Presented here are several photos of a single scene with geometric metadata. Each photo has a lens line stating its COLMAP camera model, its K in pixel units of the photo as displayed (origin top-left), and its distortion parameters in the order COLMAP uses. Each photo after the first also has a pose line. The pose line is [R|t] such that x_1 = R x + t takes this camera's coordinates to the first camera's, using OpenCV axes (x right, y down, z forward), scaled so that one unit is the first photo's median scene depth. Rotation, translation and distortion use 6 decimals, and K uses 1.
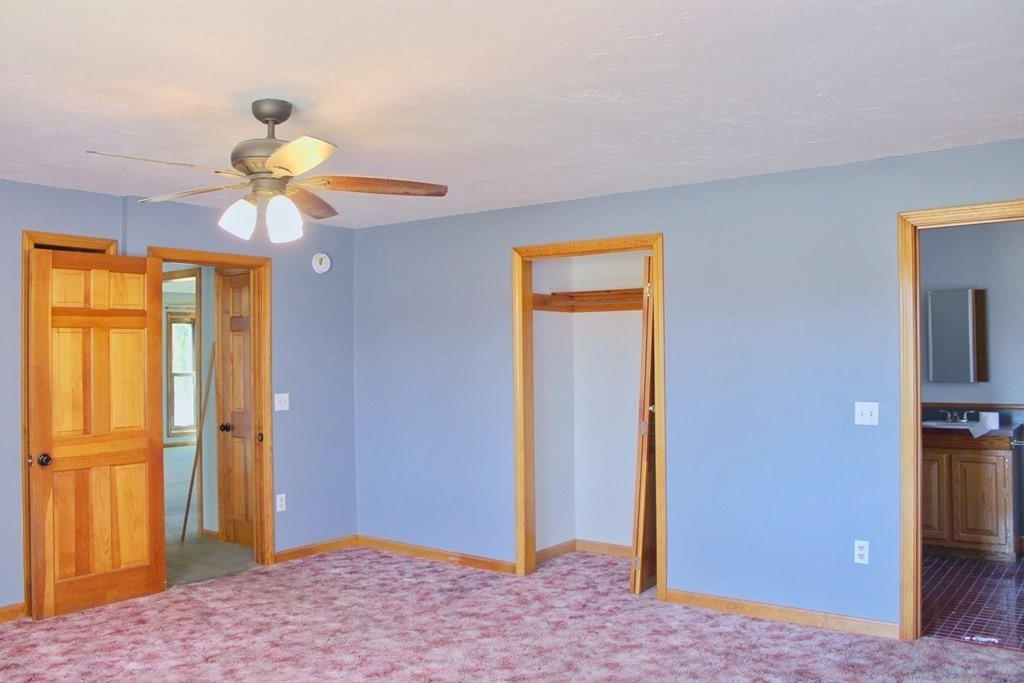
lens RADIAL K [[869.0, 0, 505.9], [0, 869.0, 339.5], [0, 0, 1]] dist [-0.133852, 0.113003]
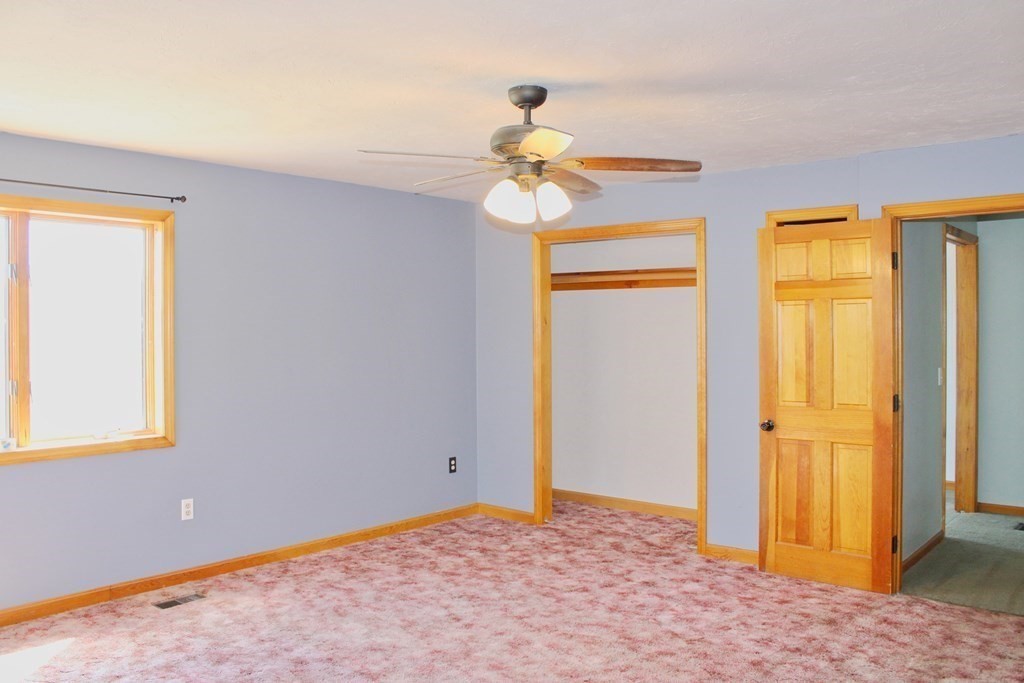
lens RADIAL K [[869.0, 0, 508.8], [0, 869.0, 339.9], [0, 0, 1]] dist [-0.133852, 0.113003]
pose [[-0.075661, 0.022603, -0.996877, 0.552722], [0.023915, 0.999497, 0.020847, 0.003871], [0.996847, -0.022263, -0.076163, 0.749303]]
